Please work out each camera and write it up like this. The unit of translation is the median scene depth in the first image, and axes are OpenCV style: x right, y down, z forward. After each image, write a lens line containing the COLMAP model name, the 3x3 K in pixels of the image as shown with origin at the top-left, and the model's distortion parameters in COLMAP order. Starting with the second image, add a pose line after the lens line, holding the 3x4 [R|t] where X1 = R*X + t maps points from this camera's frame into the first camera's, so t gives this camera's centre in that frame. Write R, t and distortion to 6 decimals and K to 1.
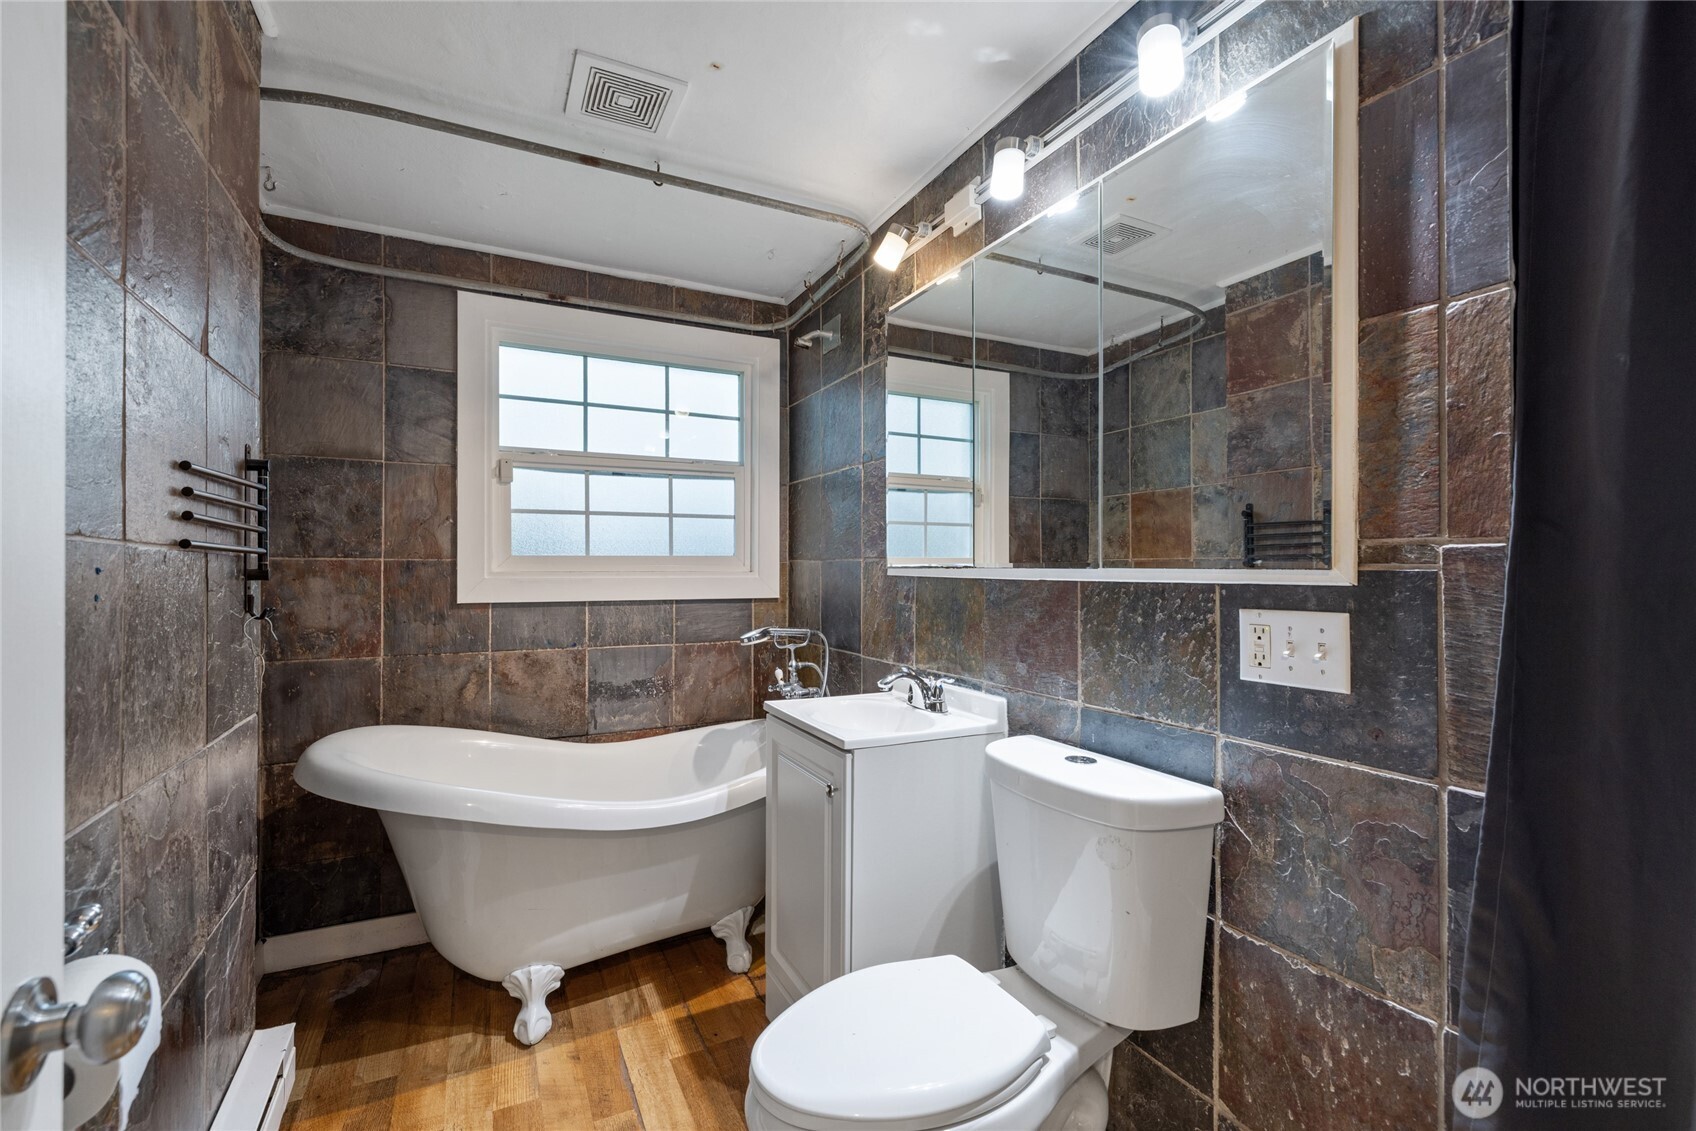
lens RADIAL K [[709.9, 0, 846.6], [0, 709.9, 568.9], [0, 0, 1]] dist [0.002710, -0.000037]
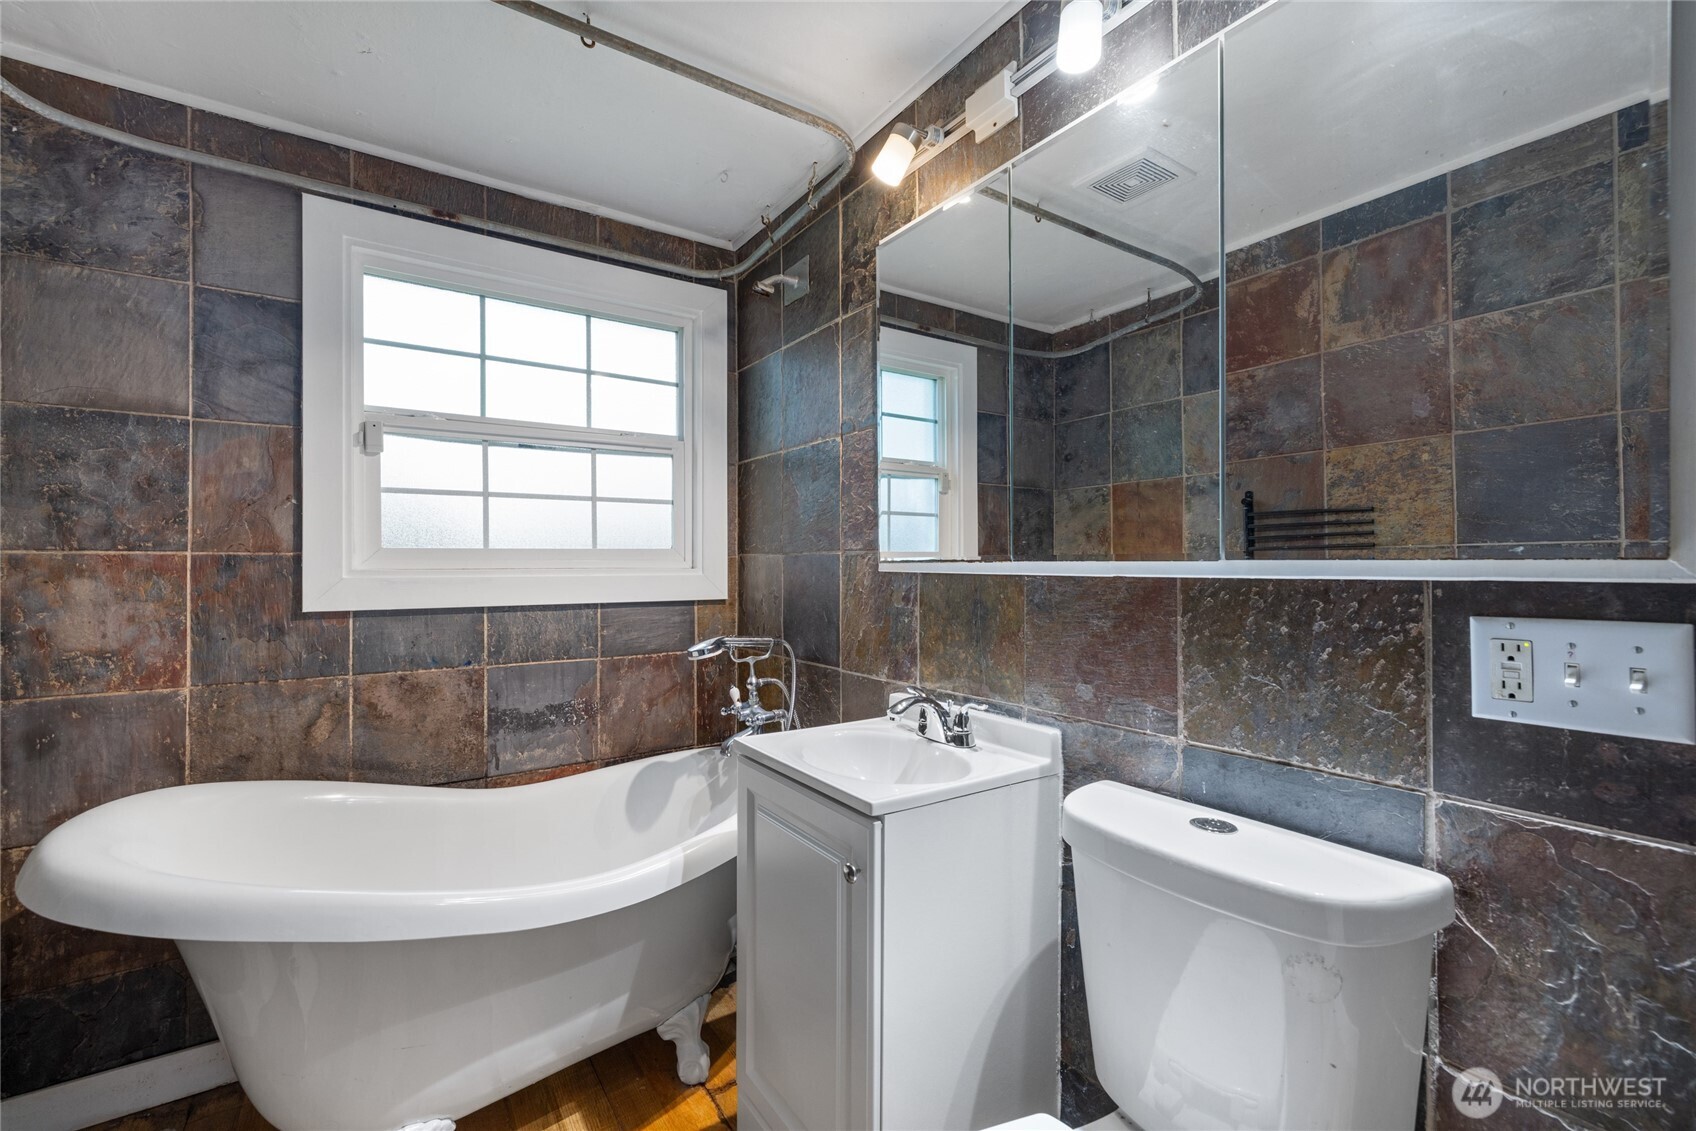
lens RADIAL K [[709.9, 0, 844.4], [0, 709.9, 563.2], [0, 0, 1]] dist [0.002710, -0.000037]
pose [[0.992407, -0.003314, 0.122952, -0.079082], [0.003739, 0.999988, -0.003224, 0.001798], [-0.122939, 0.003659, 0.992407, 0.198450]]
